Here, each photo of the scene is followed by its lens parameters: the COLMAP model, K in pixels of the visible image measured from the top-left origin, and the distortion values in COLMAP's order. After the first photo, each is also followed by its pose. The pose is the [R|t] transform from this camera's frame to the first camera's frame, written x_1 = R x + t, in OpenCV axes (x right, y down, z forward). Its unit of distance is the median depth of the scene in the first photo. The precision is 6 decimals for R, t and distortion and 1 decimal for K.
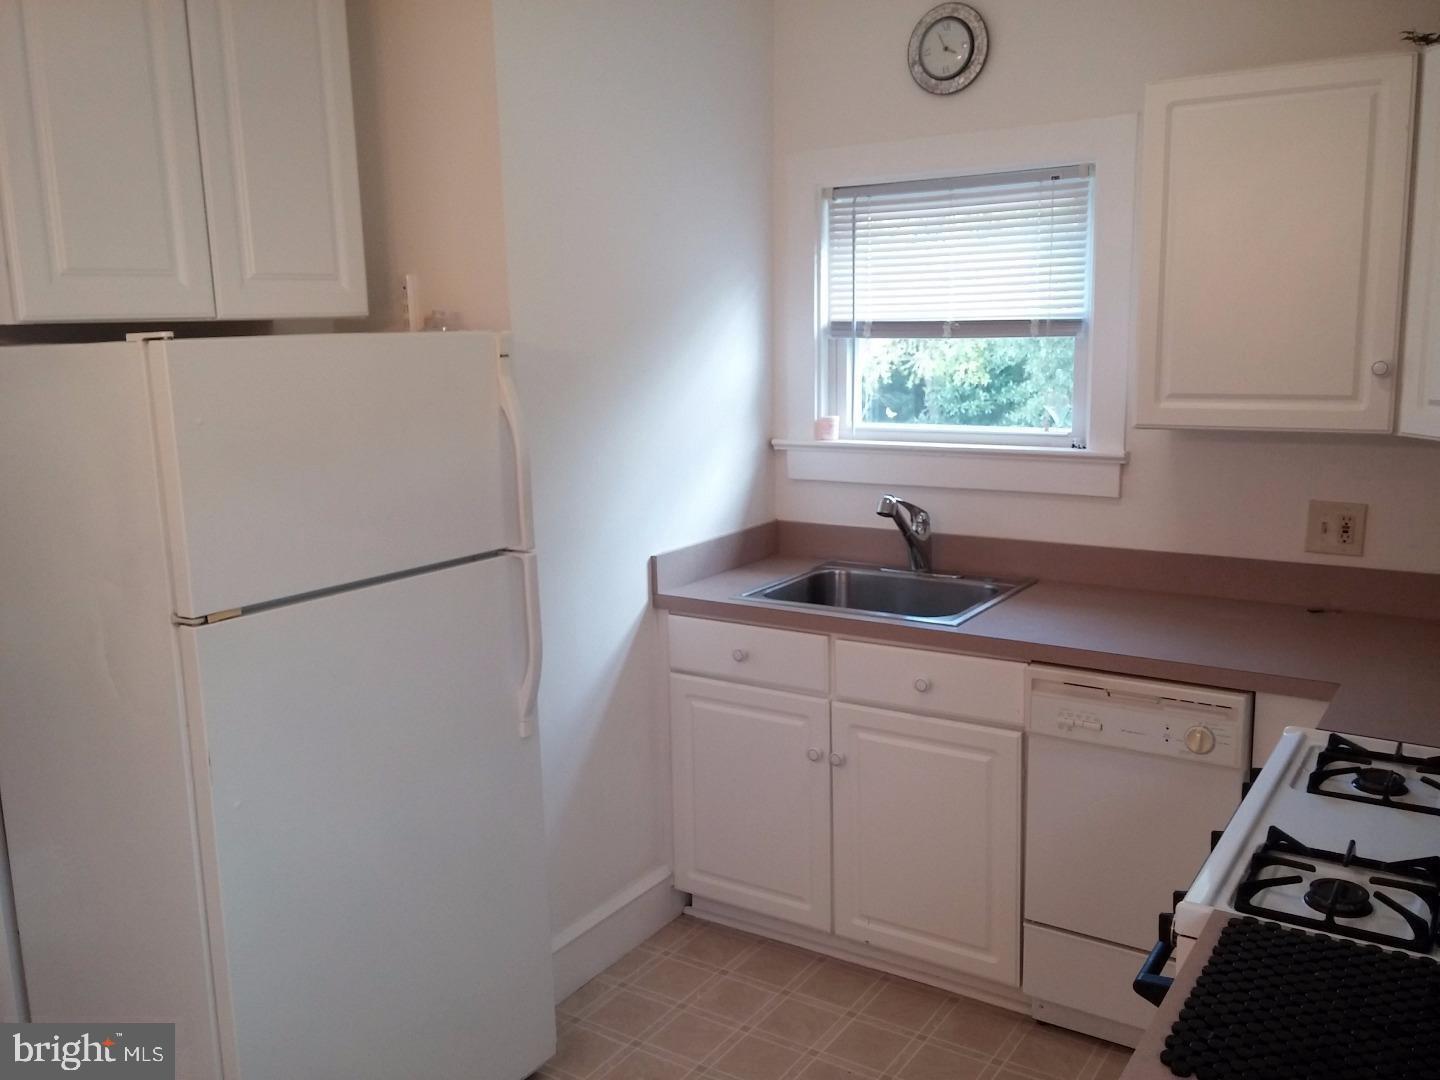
lens RADIAL K [[1230.2, 0, 718.8], [0, 1230.2, 540.8], [0, 0, 1]] dist [0.058066, -0.058164]
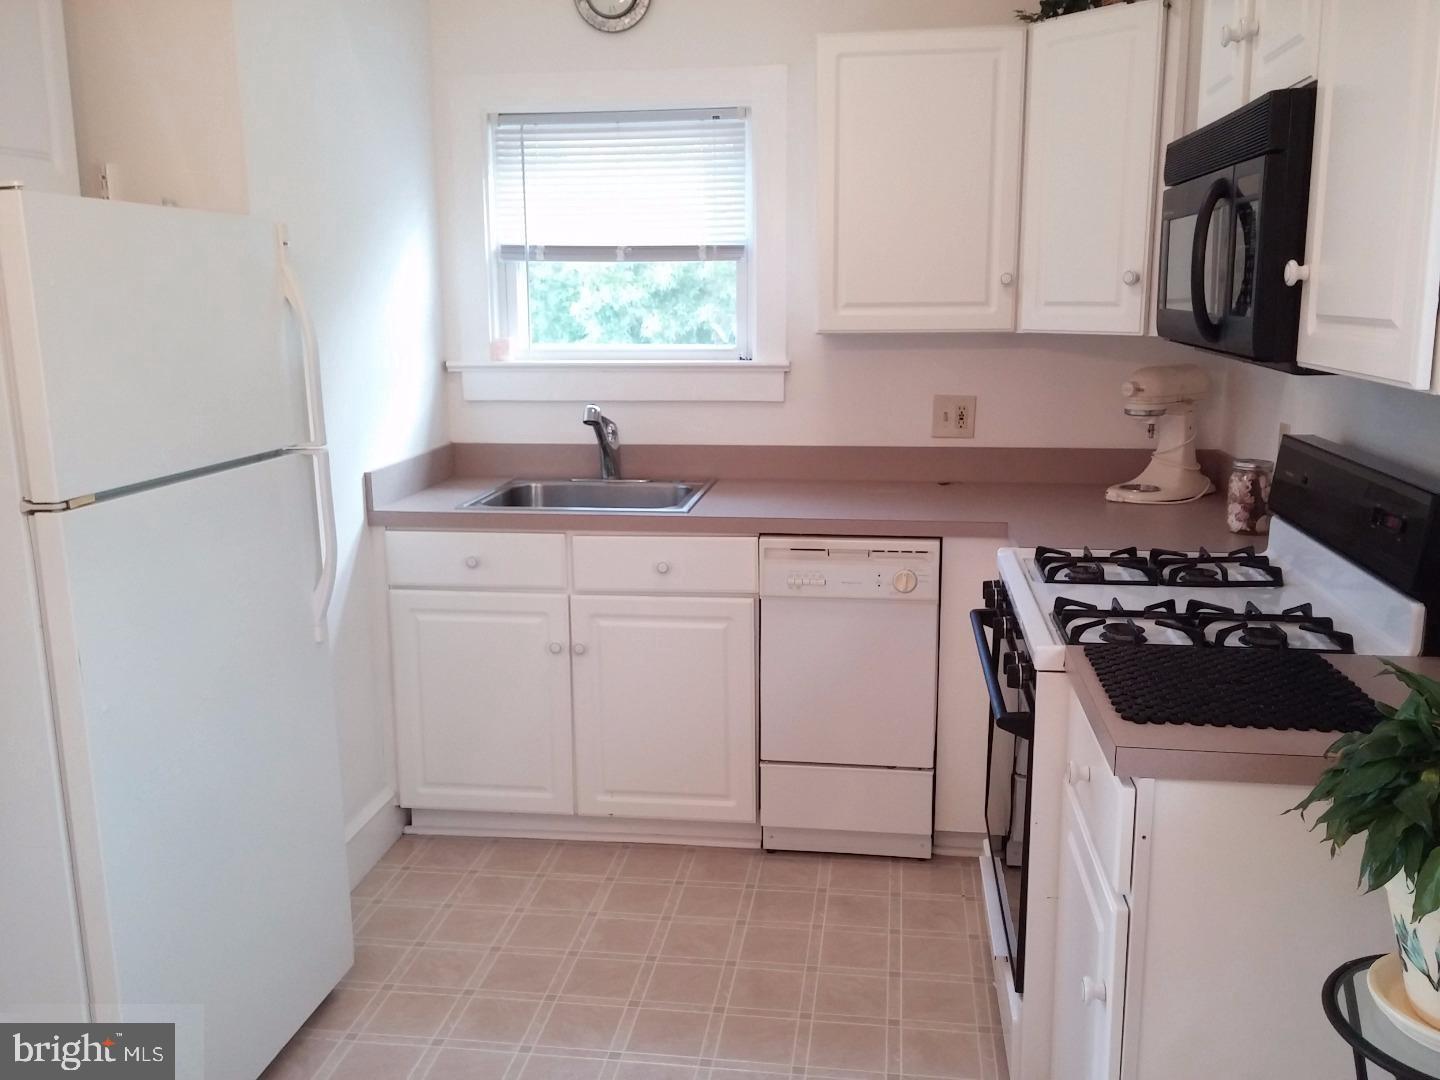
lens RADIAL K [[1230.2, 0, 723.7], [0, 1230.2, 538.8], [0, 0, 1]] dist [0.058066, -0.058164]
pose [[0.902840, -0.069859, 0.424263, -0.227324], [0.063625, 0.997556, 0.028861, 0.057169], [-0.425243, 0.000937, 0.905079, -0.019036]]
